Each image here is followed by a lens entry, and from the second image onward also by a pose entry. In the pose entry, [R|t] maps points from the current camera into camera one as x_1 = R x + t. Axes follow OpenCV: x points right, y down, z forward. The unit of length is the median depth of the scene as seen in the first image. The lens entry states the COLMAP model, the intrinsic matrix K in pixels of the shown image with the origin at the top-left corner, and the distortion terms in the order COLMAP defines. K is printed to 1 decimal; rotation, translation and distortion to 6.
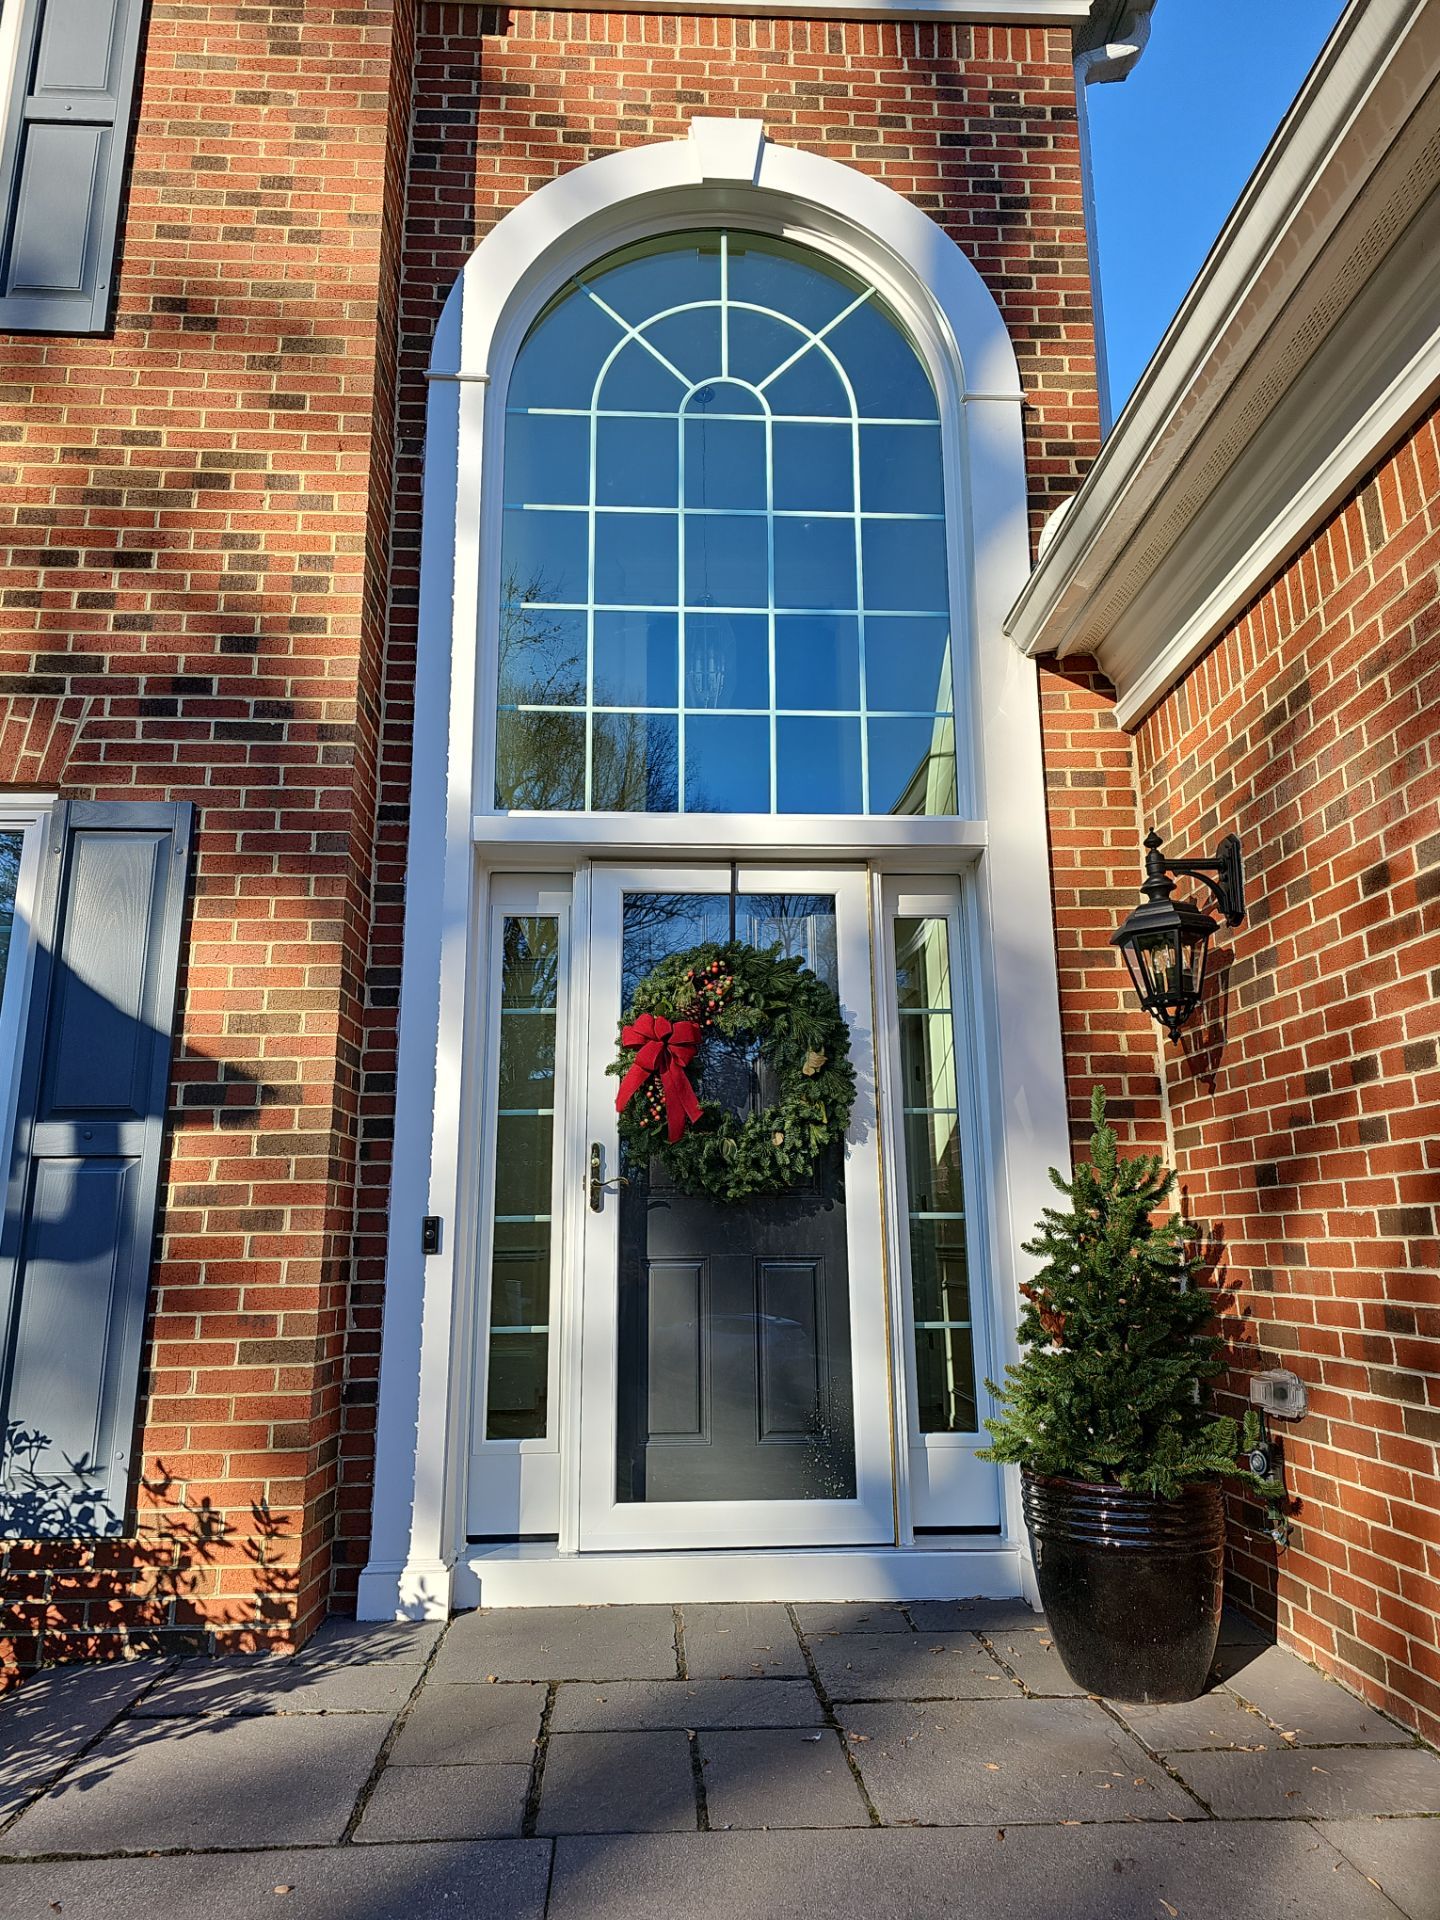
lens RADIAL K [[1247.0, 0, 711.3], [0, 1247.0, 950.0], [0, 0, 1]] dist [0.058662, -0.047742]
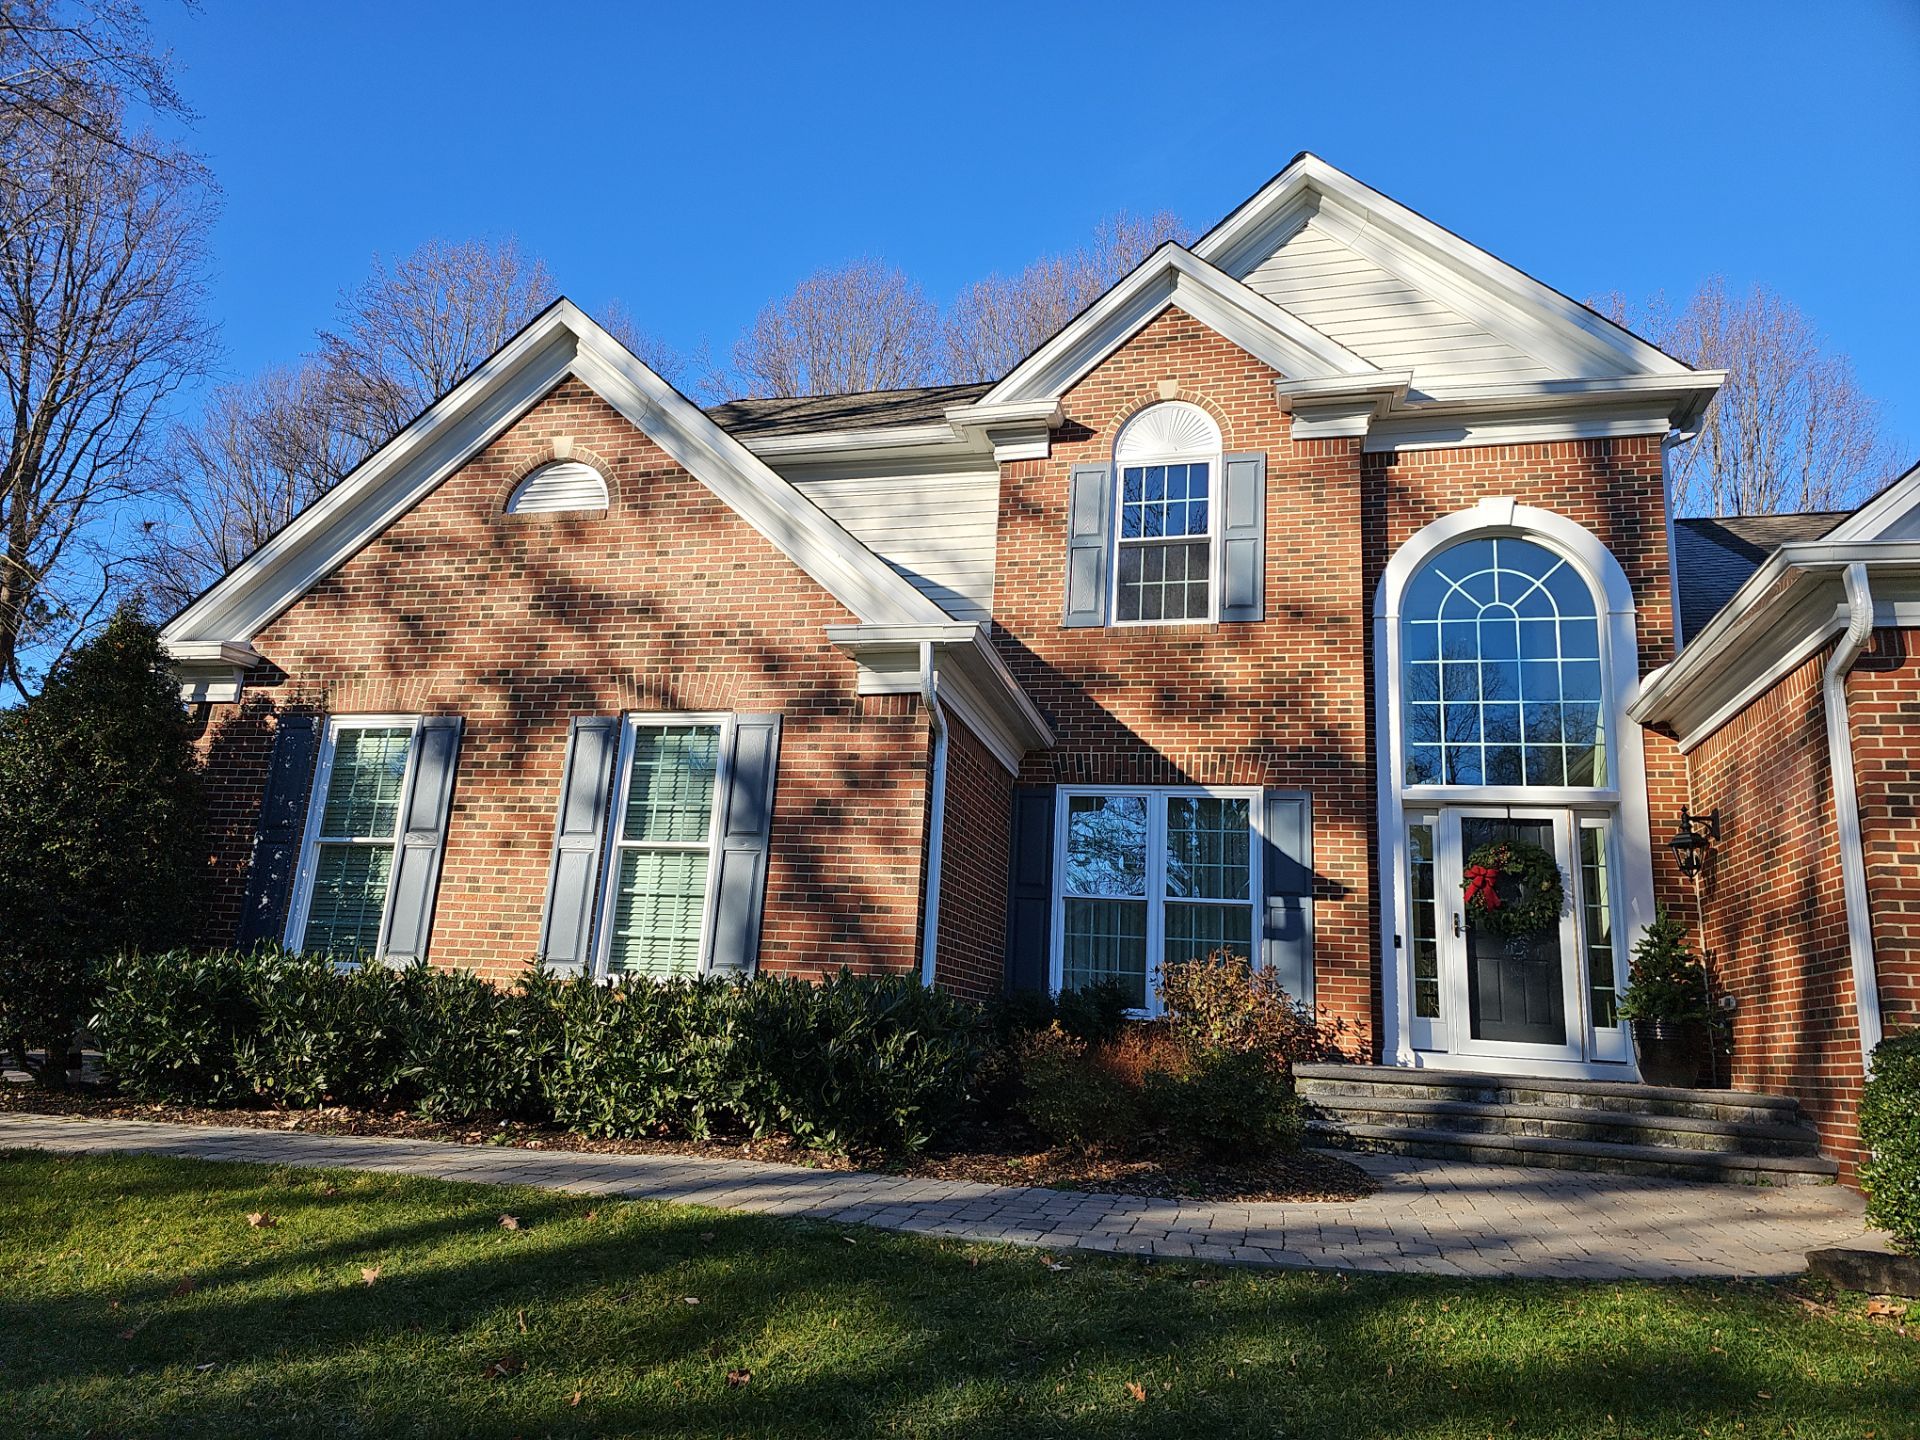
lens RADIAL K [[1247.0, 0, 913.2], [0, 1247.0, 725.6], [0, 0, 1]] dist [0.058662, -0.047742]
pose [[0.945664, -0.009026, -0.325020, -0.318593], [0.005539, 0.999917, -0.011654, -0.229311], [0.325098, 0.009220, 0.945635, -2.002350]]
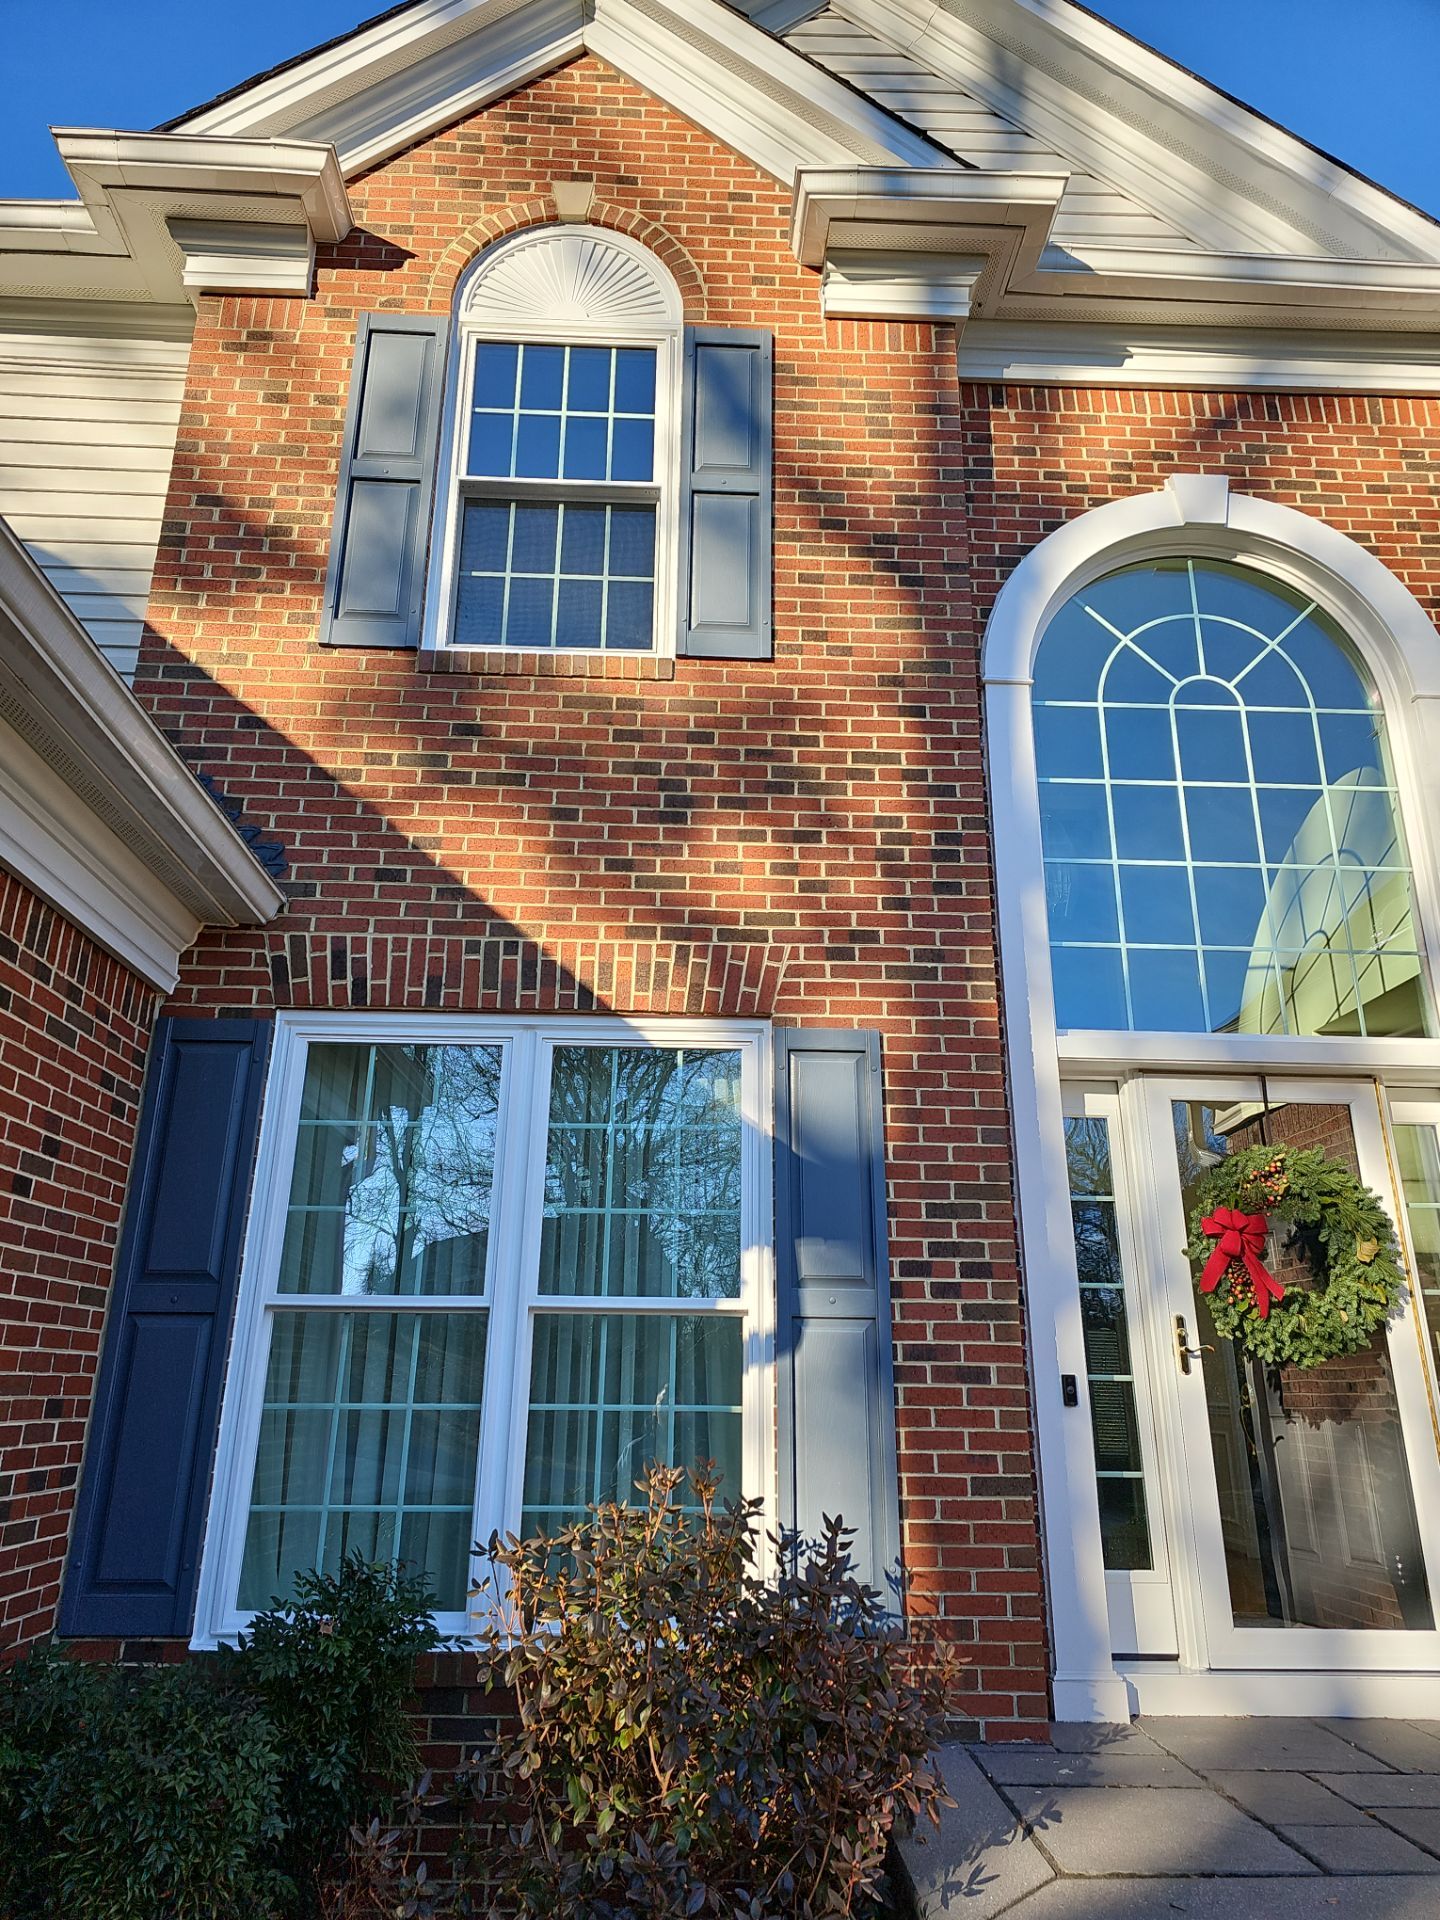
lens RADIAL K [[1277.5, 0, 704.2], [0, 1277.5, 951.3], [0, 0, 1]] dist [0.066024, -0.051465]
pose [[0.999880, 0.013848, -0.006935, -0.551507], [-0.014485, 0.994638, -0.102397, -0.059046], [0.005480, 0.102485, 0.994719, -0.273773]]
